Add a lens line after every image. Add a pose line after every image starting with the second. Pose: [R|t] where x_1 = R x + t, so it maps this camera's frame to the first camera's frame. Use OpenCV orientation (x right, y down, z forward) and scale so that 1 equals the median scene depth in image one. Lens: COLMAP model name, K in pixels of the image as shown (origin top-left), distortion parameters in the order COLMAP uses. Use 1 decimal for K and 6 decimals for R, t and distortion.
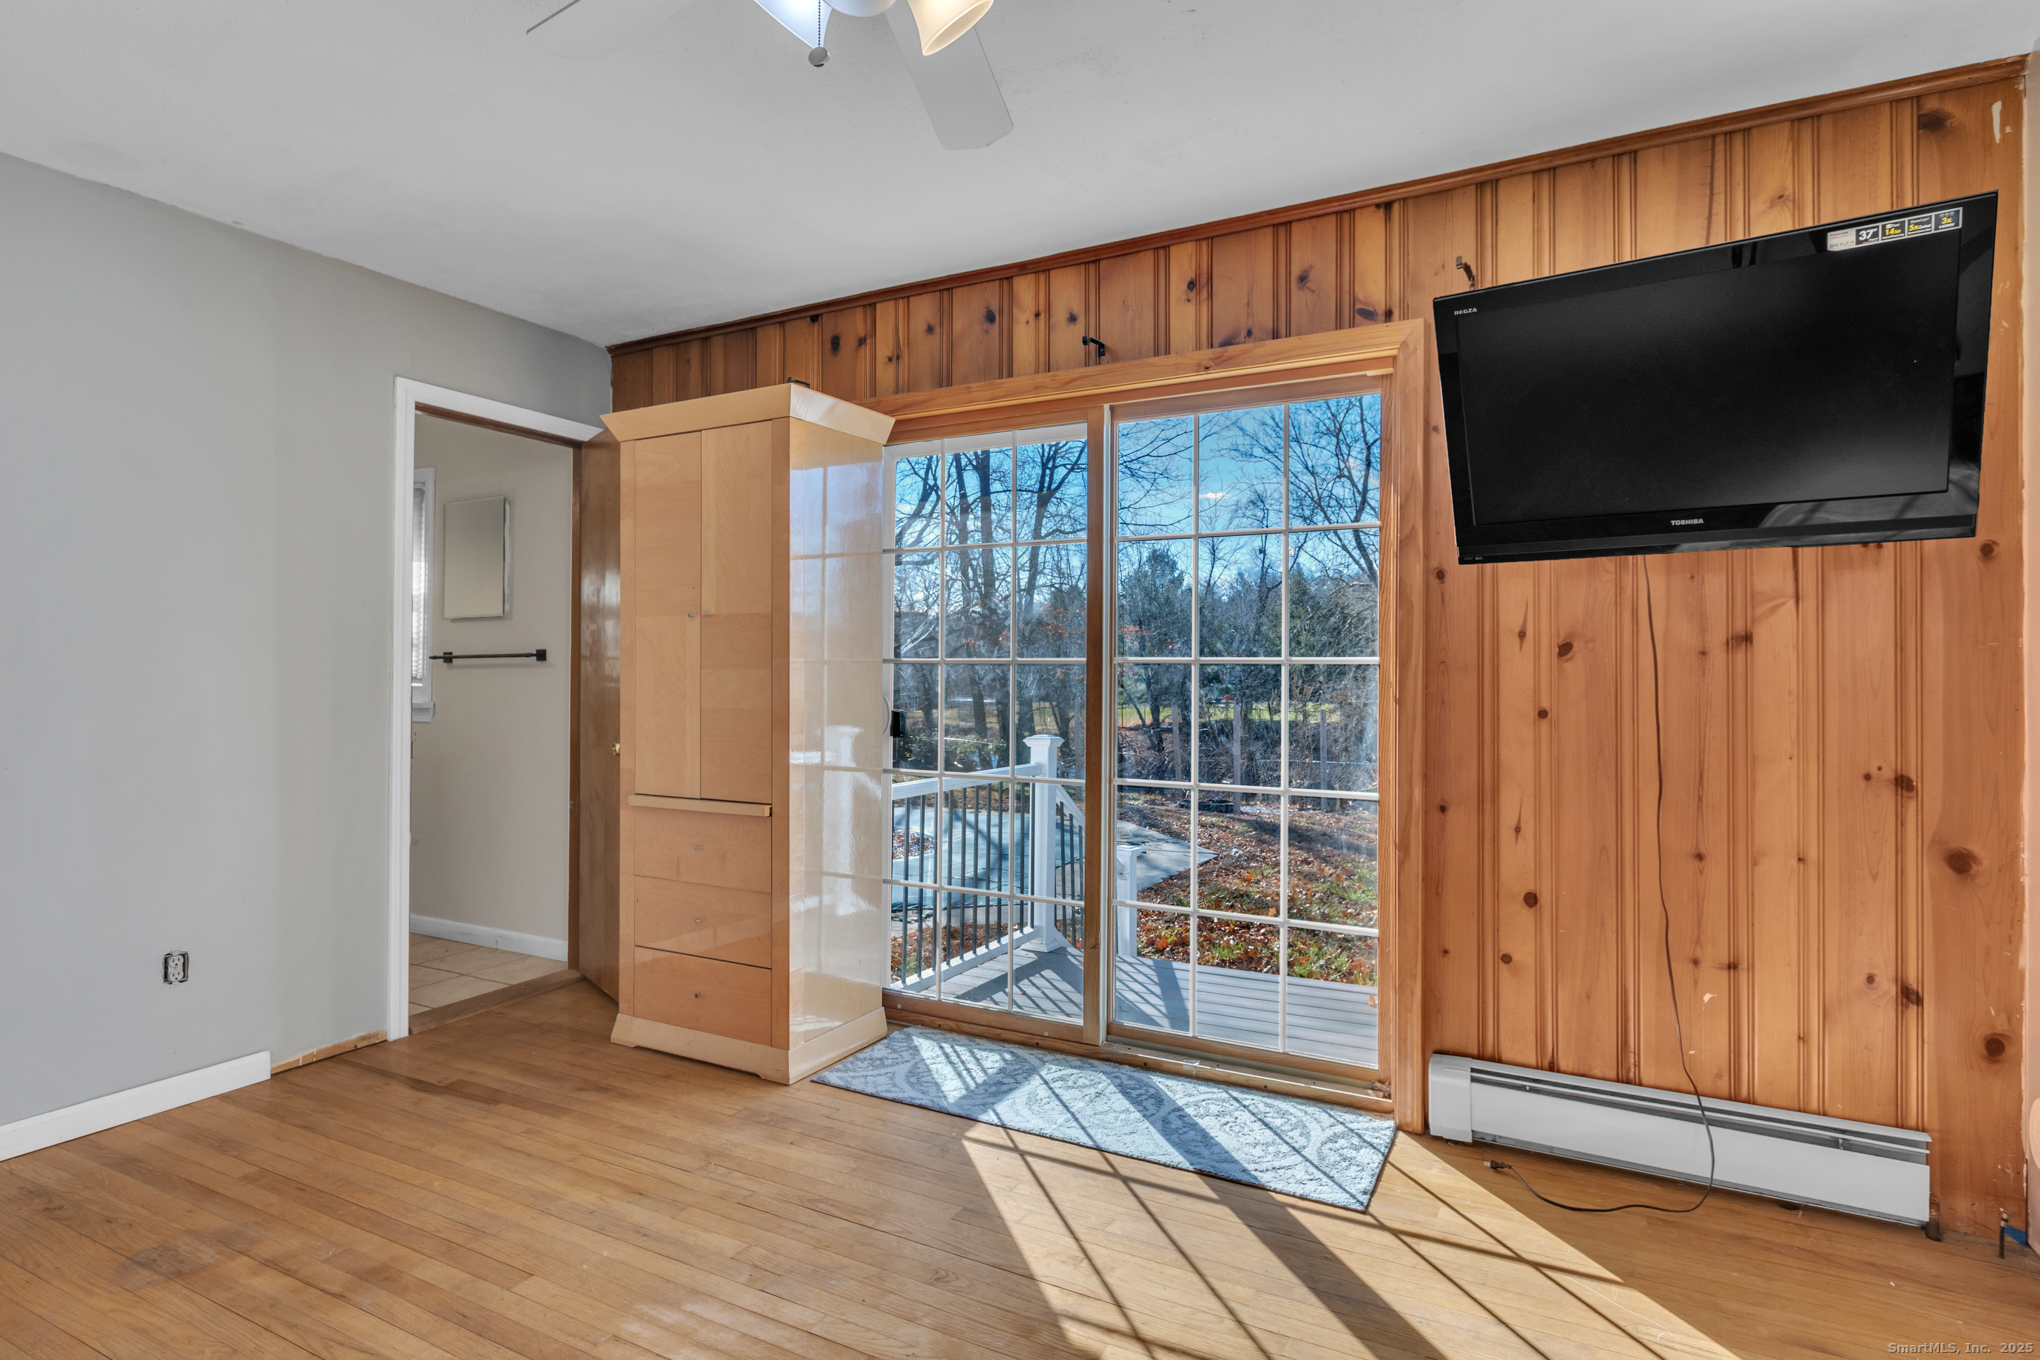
lens RADIAL K [[1088.3, 0, 1022.7], [0, 1088.3, 660.6], [0, 0, 1]] dist [-0.000673, 0.000870]
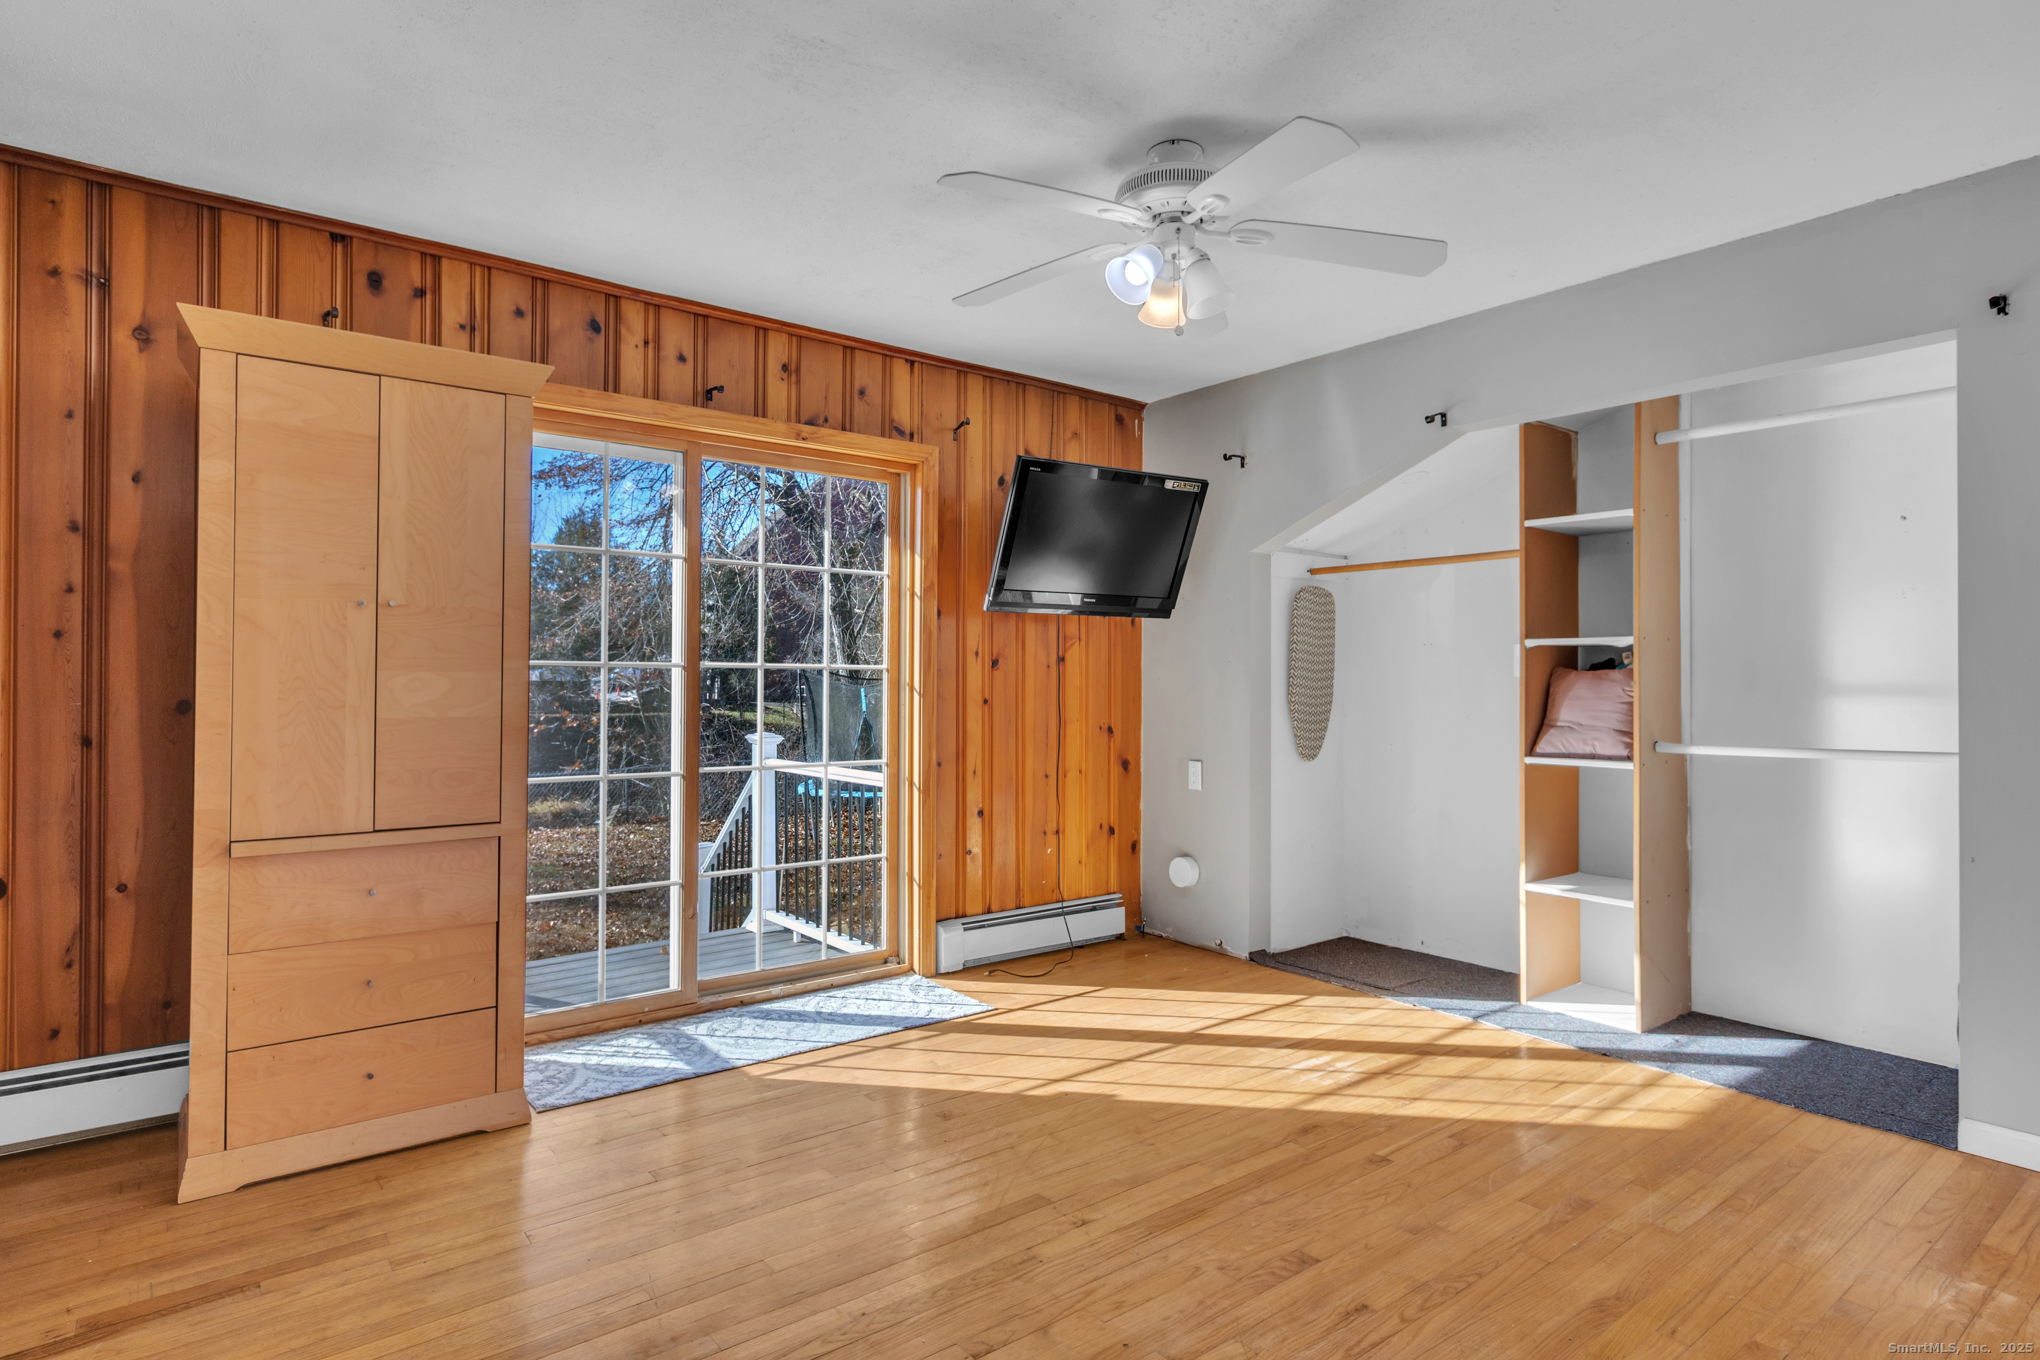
lens RADIAL K [[1088.3, 0, 1022.7], [0, 1088.3, 660.6], [0, 0, 1]] dist [-0.000673, 0.000870]
pose [[0.387879, 0.014689, 0.921593, -0.943512], [-0.015330, 0.999838, -0.009484, 0.000898], [-0.921583, -0.010449, 0.388041, 0.270401]]
